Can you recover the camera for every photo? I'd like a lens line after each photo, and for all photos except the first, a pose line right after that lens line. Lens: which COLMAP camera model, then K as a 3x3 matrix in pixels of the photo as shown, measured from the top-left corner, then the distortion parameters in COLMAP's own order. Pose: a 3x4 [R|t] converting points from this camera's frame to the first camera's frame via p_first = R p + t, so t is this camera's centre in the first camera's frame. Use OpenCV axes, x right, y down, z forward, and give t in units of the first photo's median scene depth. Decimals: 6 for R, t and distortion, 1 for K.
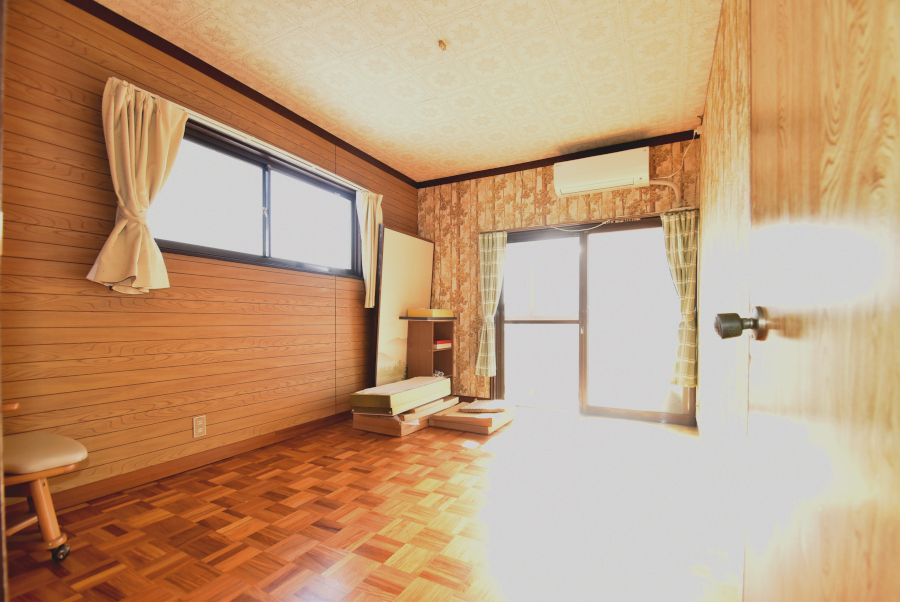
lens RADIAL K [[401.2, 0, 451.9], [0, 401.2, 319.8], [0, 0, 1]] dist [-0.000357, -0.000138]
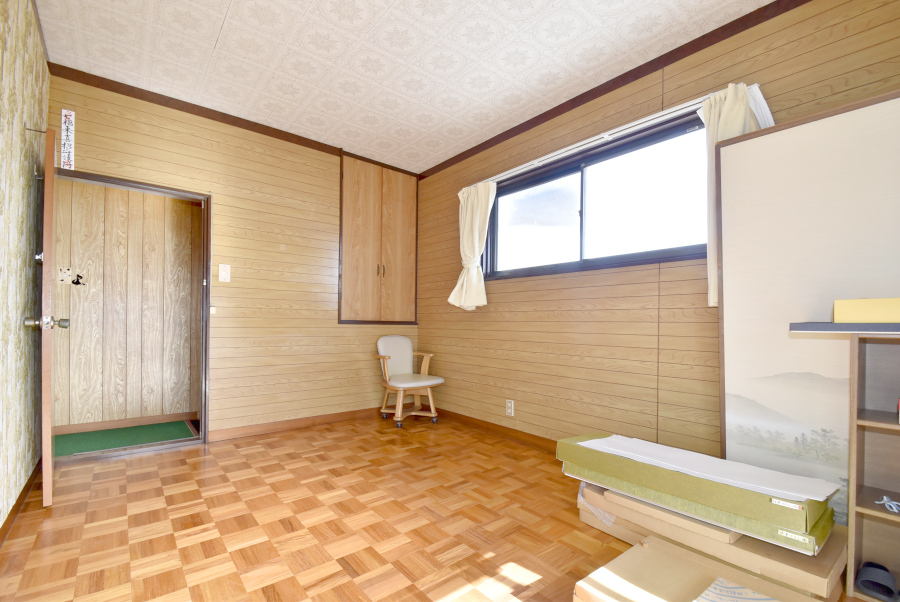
lens RADIAL K [[401.2, 0, 451.9], [0, 401.2, 319.8], [0, 0, 1]] dist [-0.000357, -0.000138]
pose [[-0.398242, -0.023307, -0.916984, 0.587315], [-0.015988, 0.999702, -0.018466, 0.005728], [0.917141, 0.007306, -0.398496, 1.216355]]
